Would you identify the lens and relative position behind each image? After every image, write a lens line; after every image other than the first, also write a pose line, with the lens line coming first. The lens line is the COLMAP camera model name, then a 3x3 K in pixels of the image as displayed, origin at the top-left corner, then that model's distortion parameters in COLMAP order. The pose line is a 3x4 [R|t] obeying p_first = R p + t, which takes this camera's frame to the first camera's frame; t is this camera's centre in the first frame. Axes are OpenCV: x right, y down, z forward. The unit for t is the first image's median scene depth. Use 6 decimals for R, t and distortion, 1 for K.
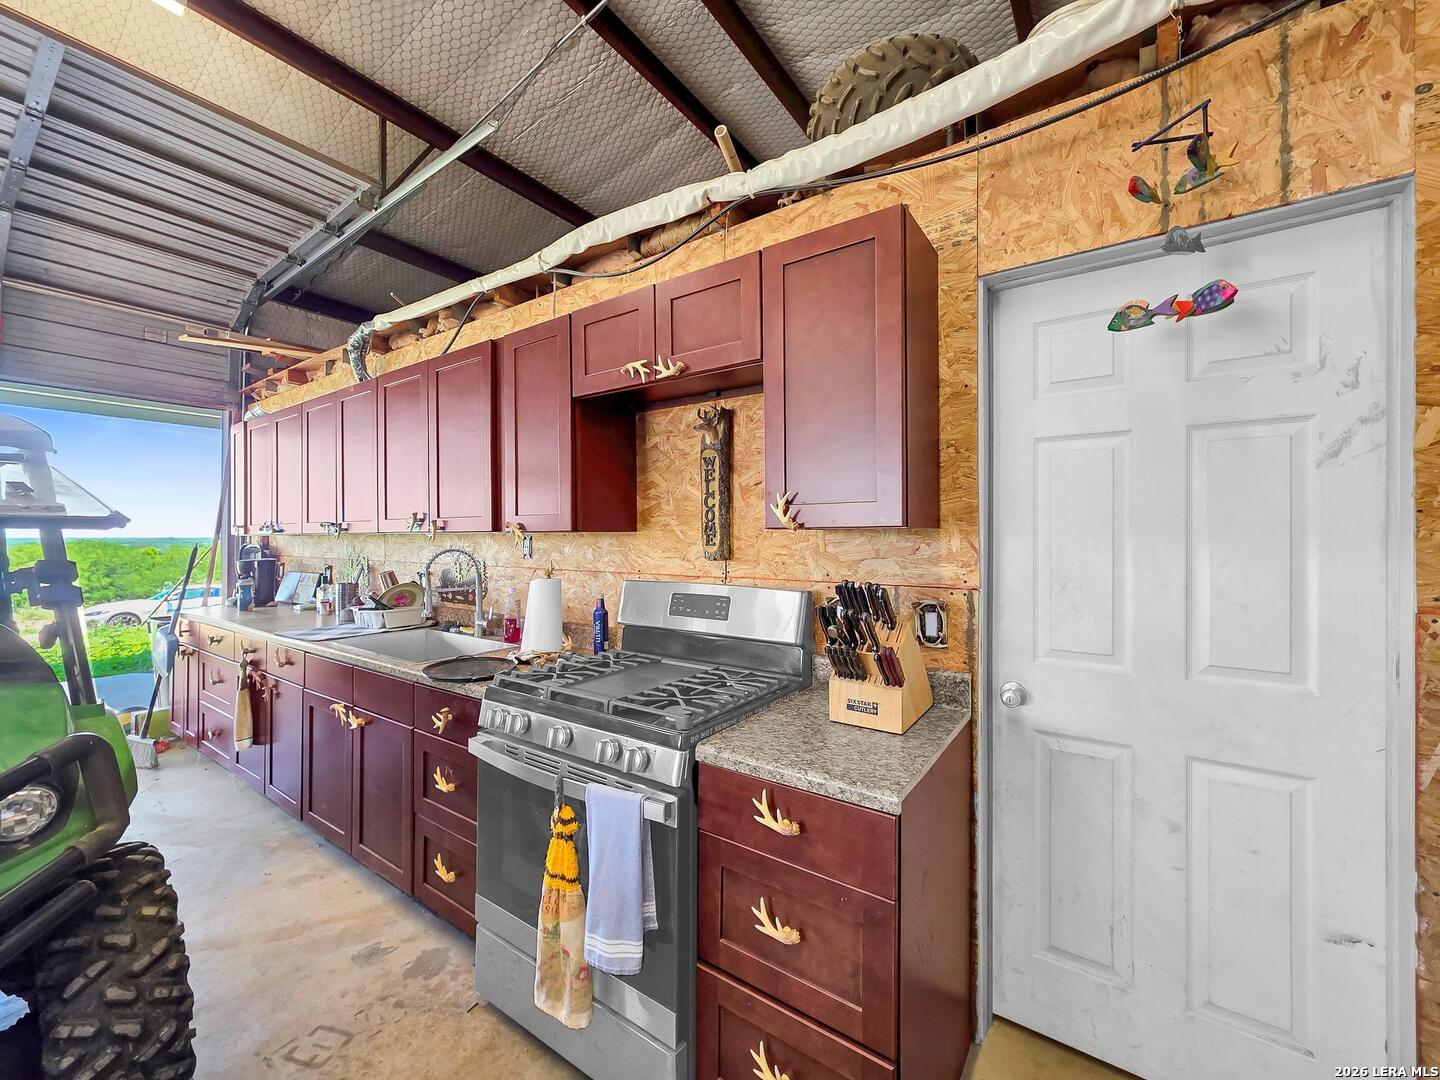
lens RADIAL K [[586.7, 0, 717.3], [0, 586.7, 535.3], [0, 0, 1]] dist [-0.001590, -0.000185]
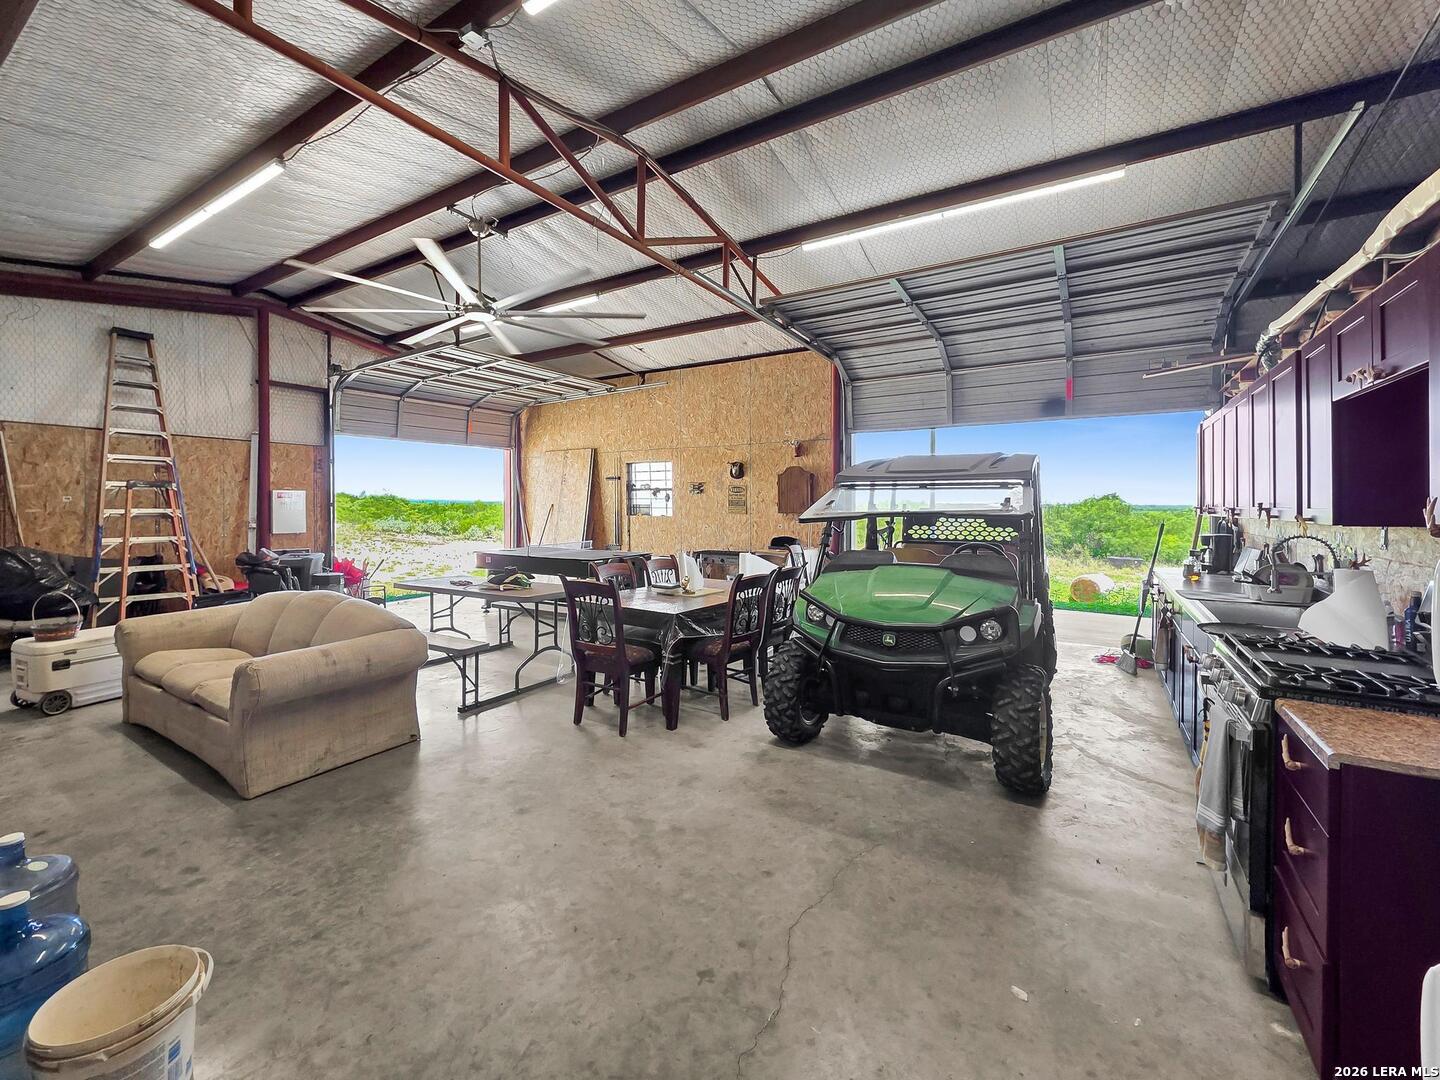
lens RADIAL K [[586.7, 0, 728.3], [0, 586.7, 503.4], [0, 0, 1]] dist [-0.001590, -0.000185]
pose [[0.068367, -0.002200, -0.997658, 0.465776], [0.005656, 0.999982, -0.001817, -0.031739], [0.997644, -0.005519, 0.068378, -0.118438]]
